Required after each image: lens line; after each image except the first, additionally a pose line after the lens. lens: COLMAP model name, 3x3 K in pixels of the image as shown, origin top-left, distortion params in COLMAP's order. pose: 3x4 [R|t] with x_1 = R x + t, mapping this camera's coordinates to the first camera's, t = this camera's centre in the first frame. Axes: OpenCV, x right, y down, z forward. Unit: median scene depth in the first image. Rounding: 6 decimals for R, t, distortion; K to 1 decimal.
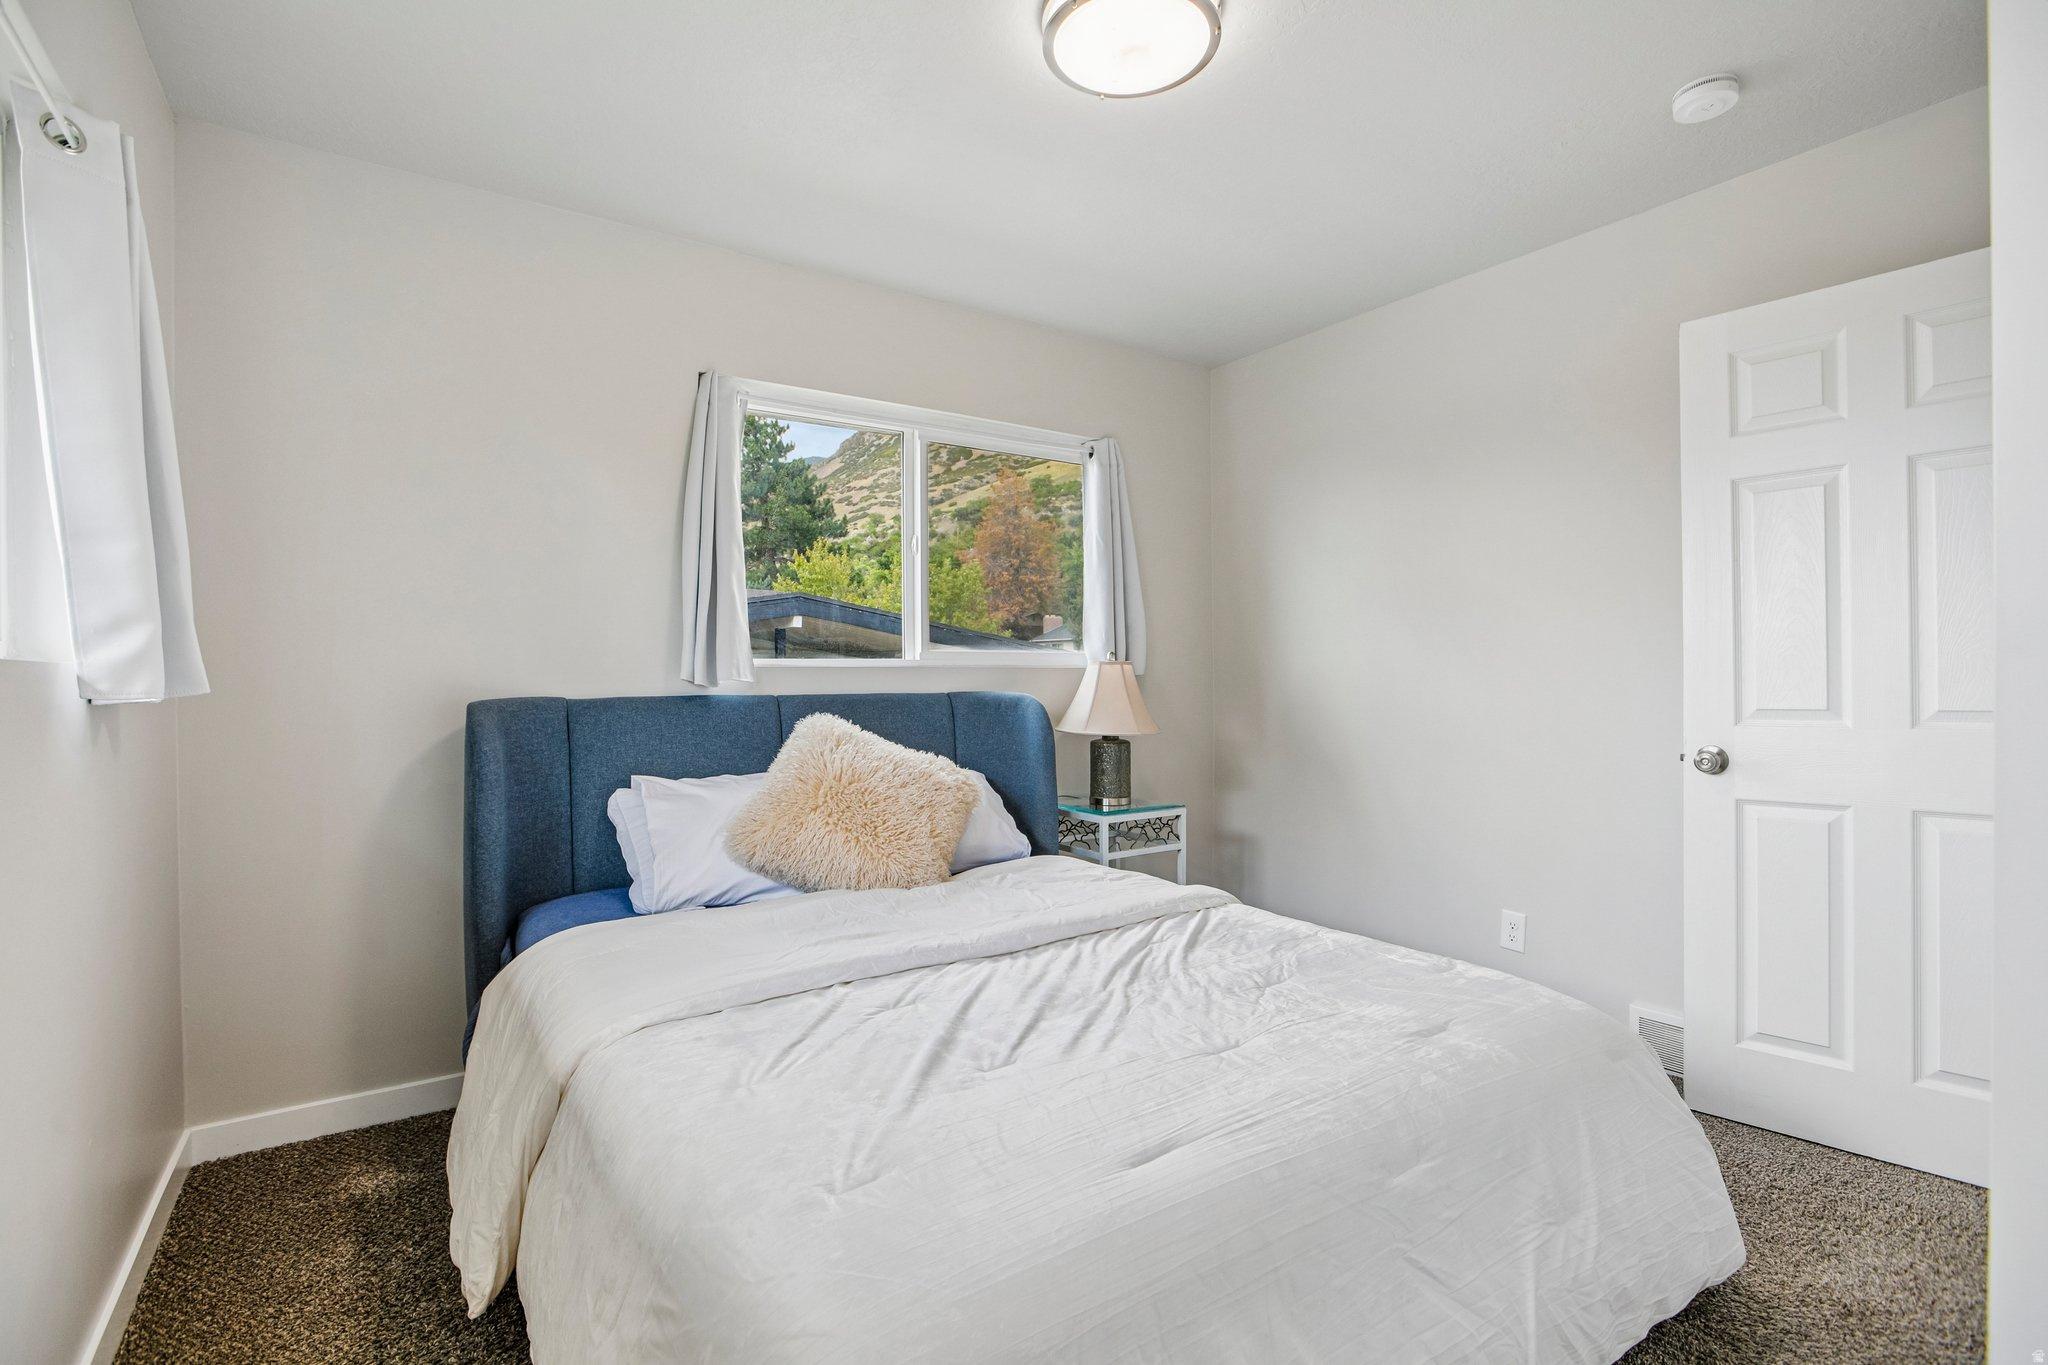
lens RADIAL K [[962.2, 0, 1018.6], [0, 962.2, 687.3], [0, 0, 1]] dist [-0.051041, 0.018112]
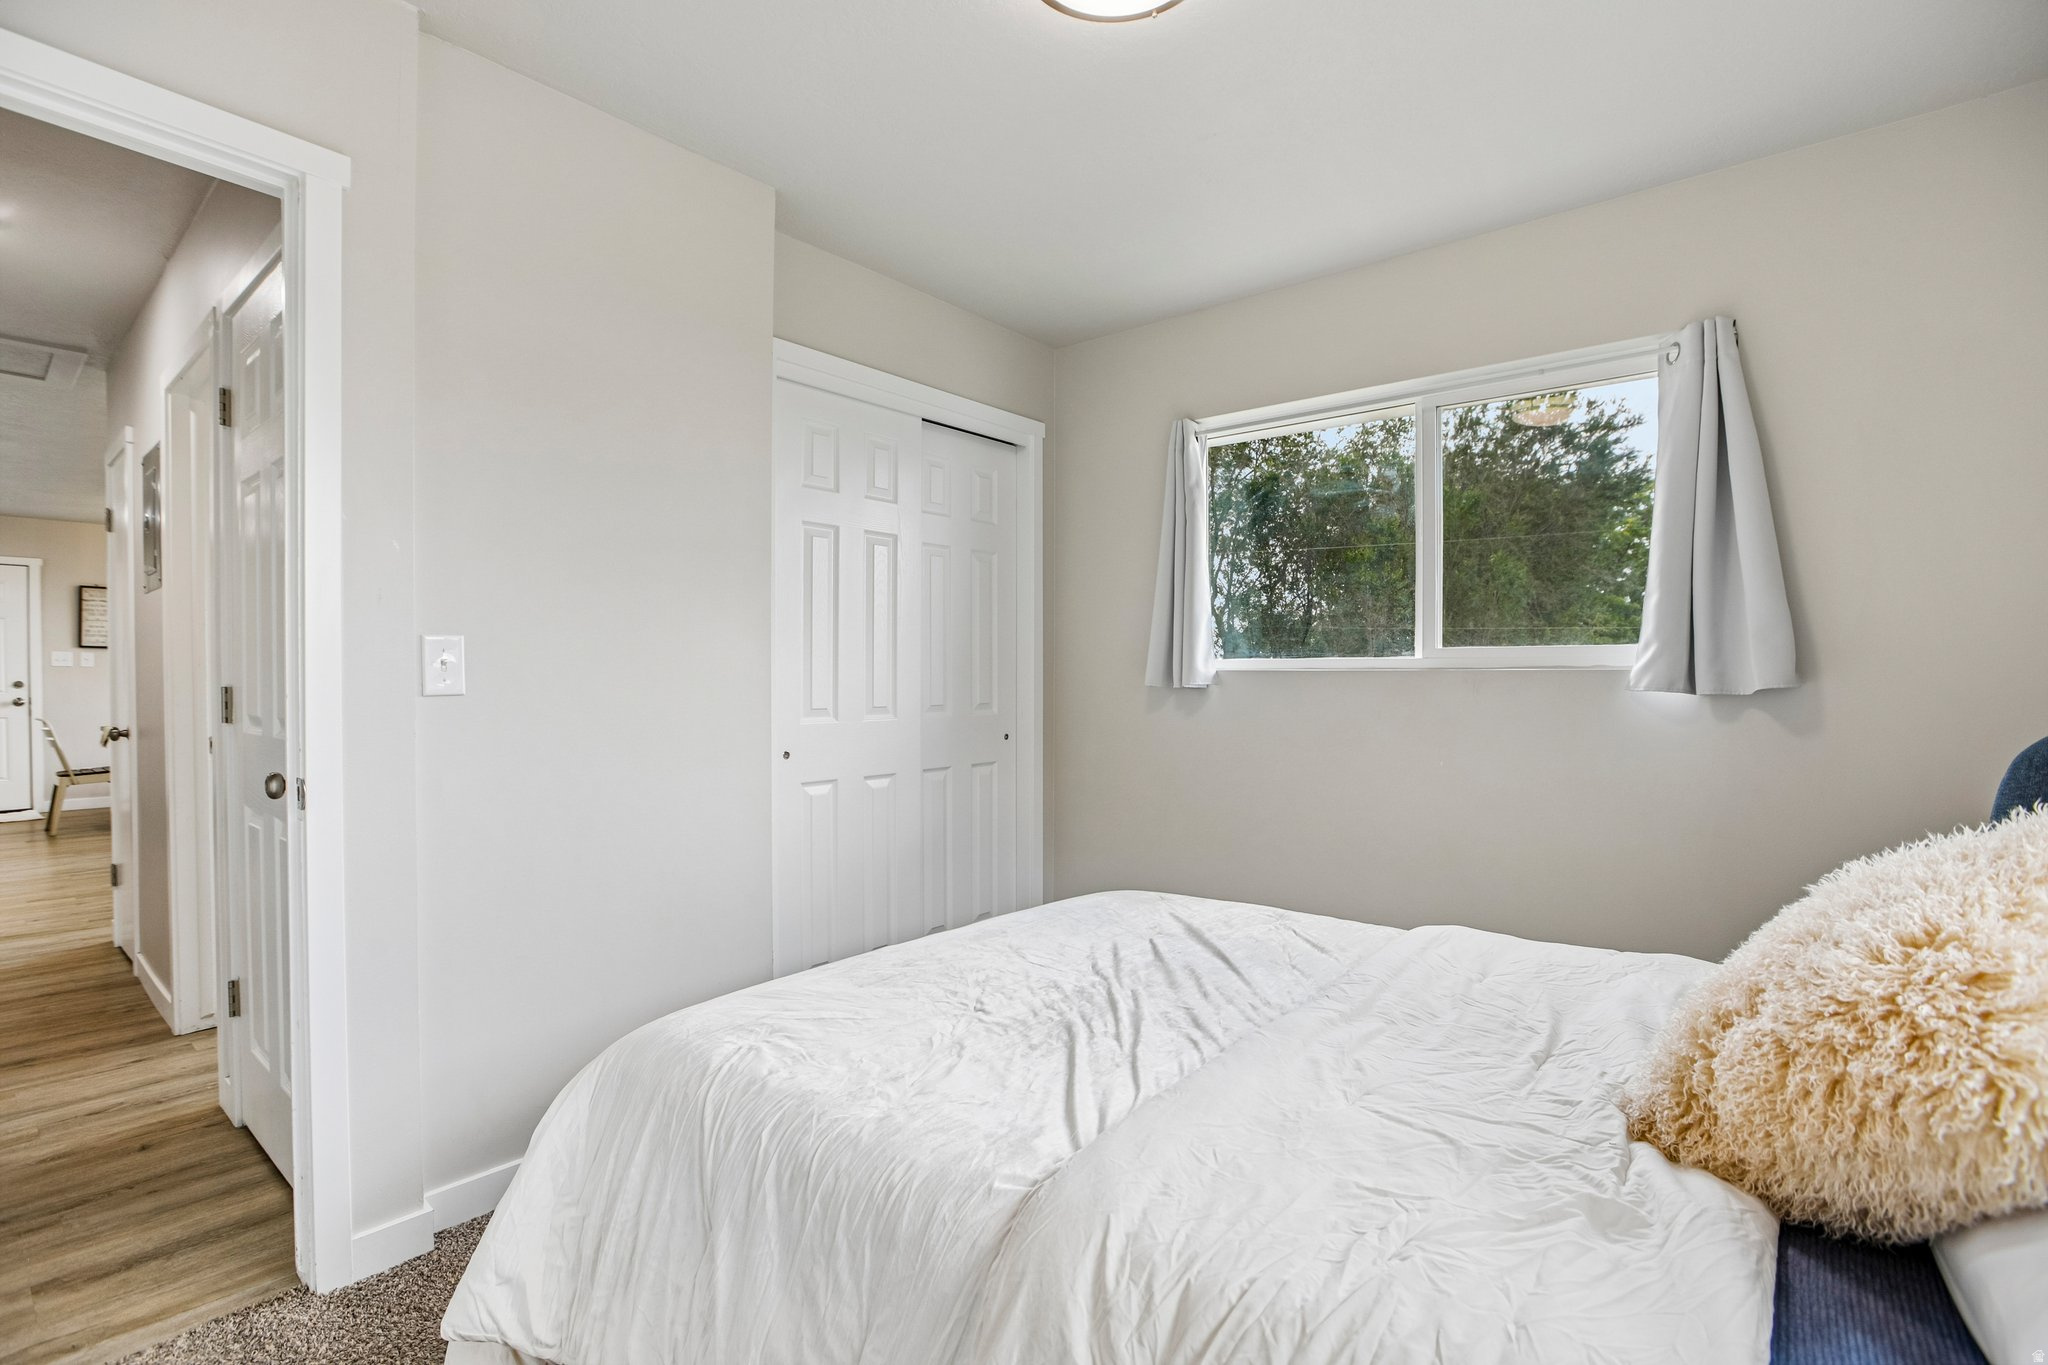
lens RADIAL K [[962.2, 0, 1018.6], [0, 962.2, 687.3], [0, 0, 1]] dist [-0.051041, 0.018112]
pose [[-0.966768, 0.006291, -0.255577, 0.484528], [0.004146, 0.999952, 0.008931, -0.015480], [0.255621, 0.007574, -0.966747, 2.042898]]
